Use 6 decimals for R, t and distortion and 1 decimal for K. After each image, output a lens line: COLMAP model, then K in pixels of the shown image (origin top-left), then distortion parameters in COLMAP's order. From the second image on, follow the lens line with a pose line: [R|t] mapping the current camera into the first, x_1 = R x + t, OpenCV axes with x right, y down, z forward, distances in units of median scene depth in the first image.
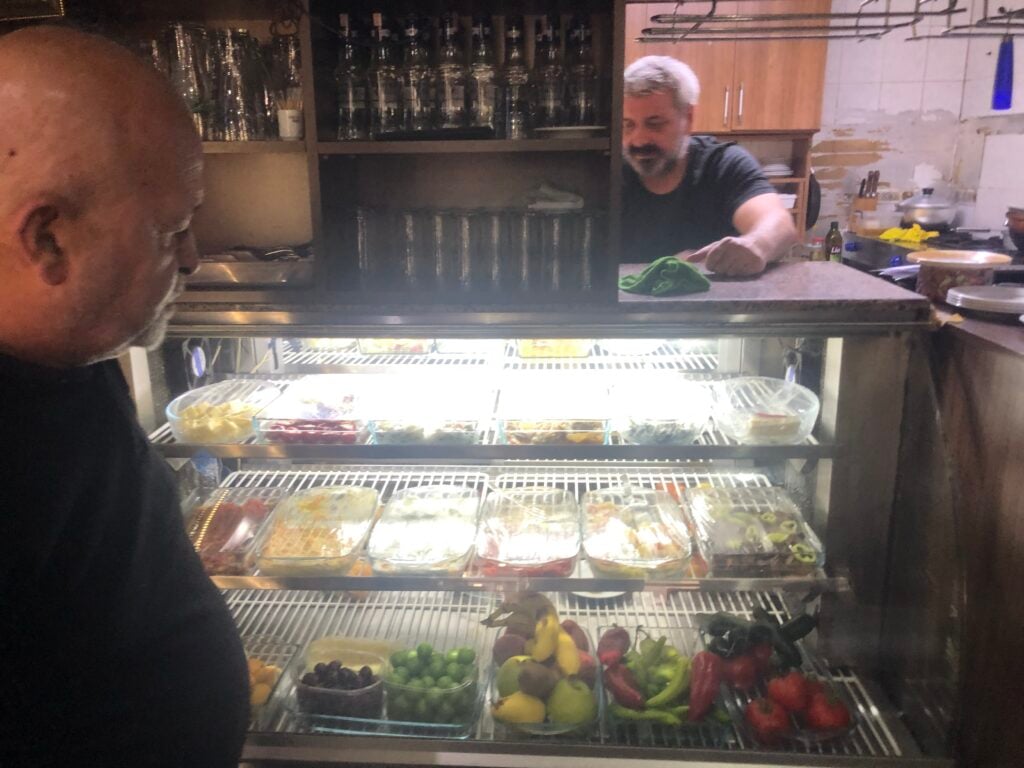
lens RADIAL K [[854.6, 0, 512.0], [0, 854.6, 384.0], [0, 0, 1]] dist [0.103459, -0.187653]
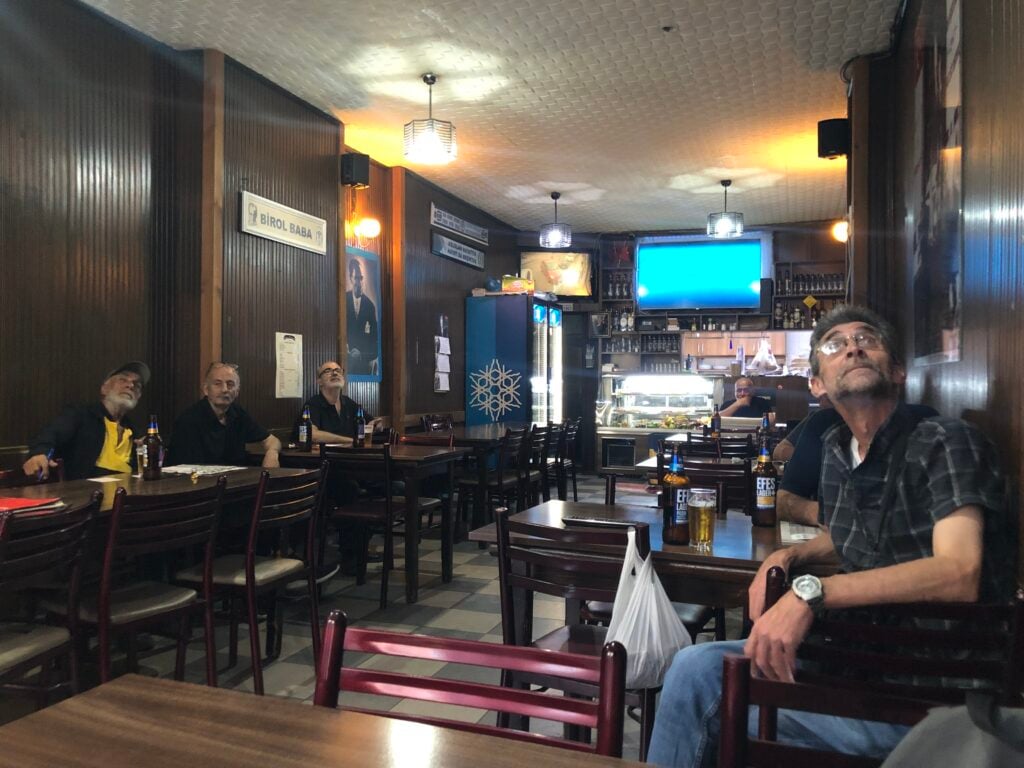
lens RADIAL K [[854.6, 0, 512.0], [0, 854.6, 384.0], [0, 0, 1]] dist [0.103459, -0.187653]
pose [[0.948907, 0.021992, -0.314789, 0.984981], [-0.100672, 0.966538, -0.235945, 1.711125], [0.299066, 0.255581, 0.919368, -5.638483]]
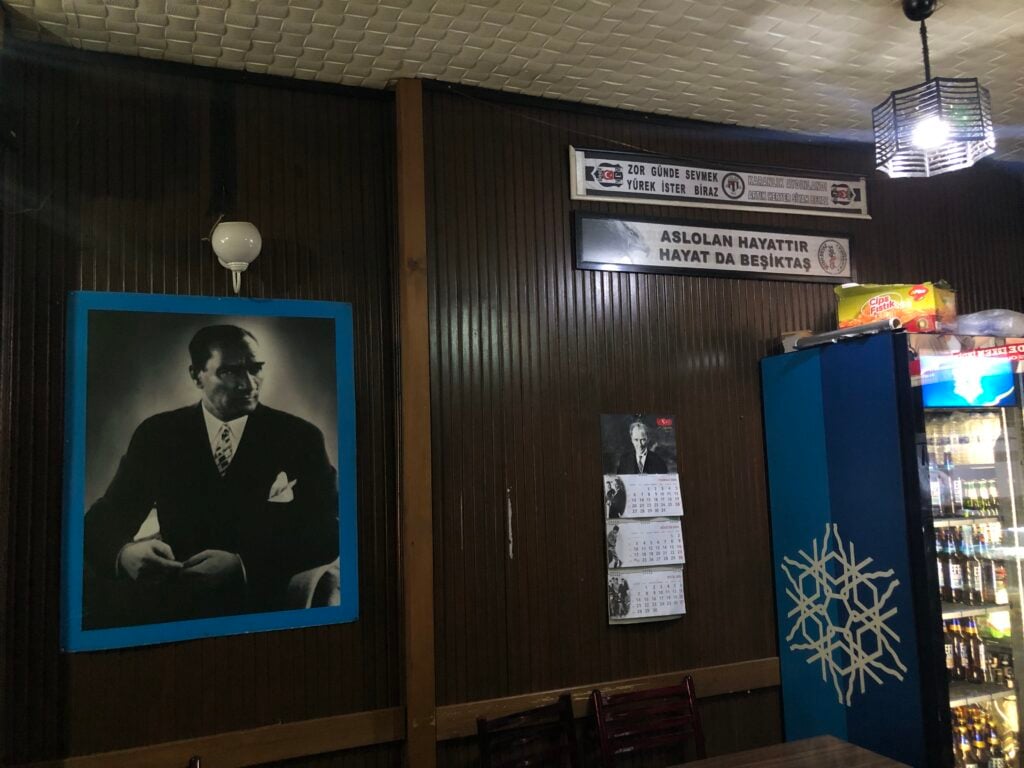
lens RADIAL K [[854.6, 0, 512.0], [0, 854.6, 384.0], [0, 0, 1]] dist [0.103459, -0.187653]
pose [[0.387617, -0.081877, -0.918177, 0.682772], [-0.203559, 0.963856, -0.171885, 0.363003], [0.899064, 0.253529, 0.356941, -1.849508]]
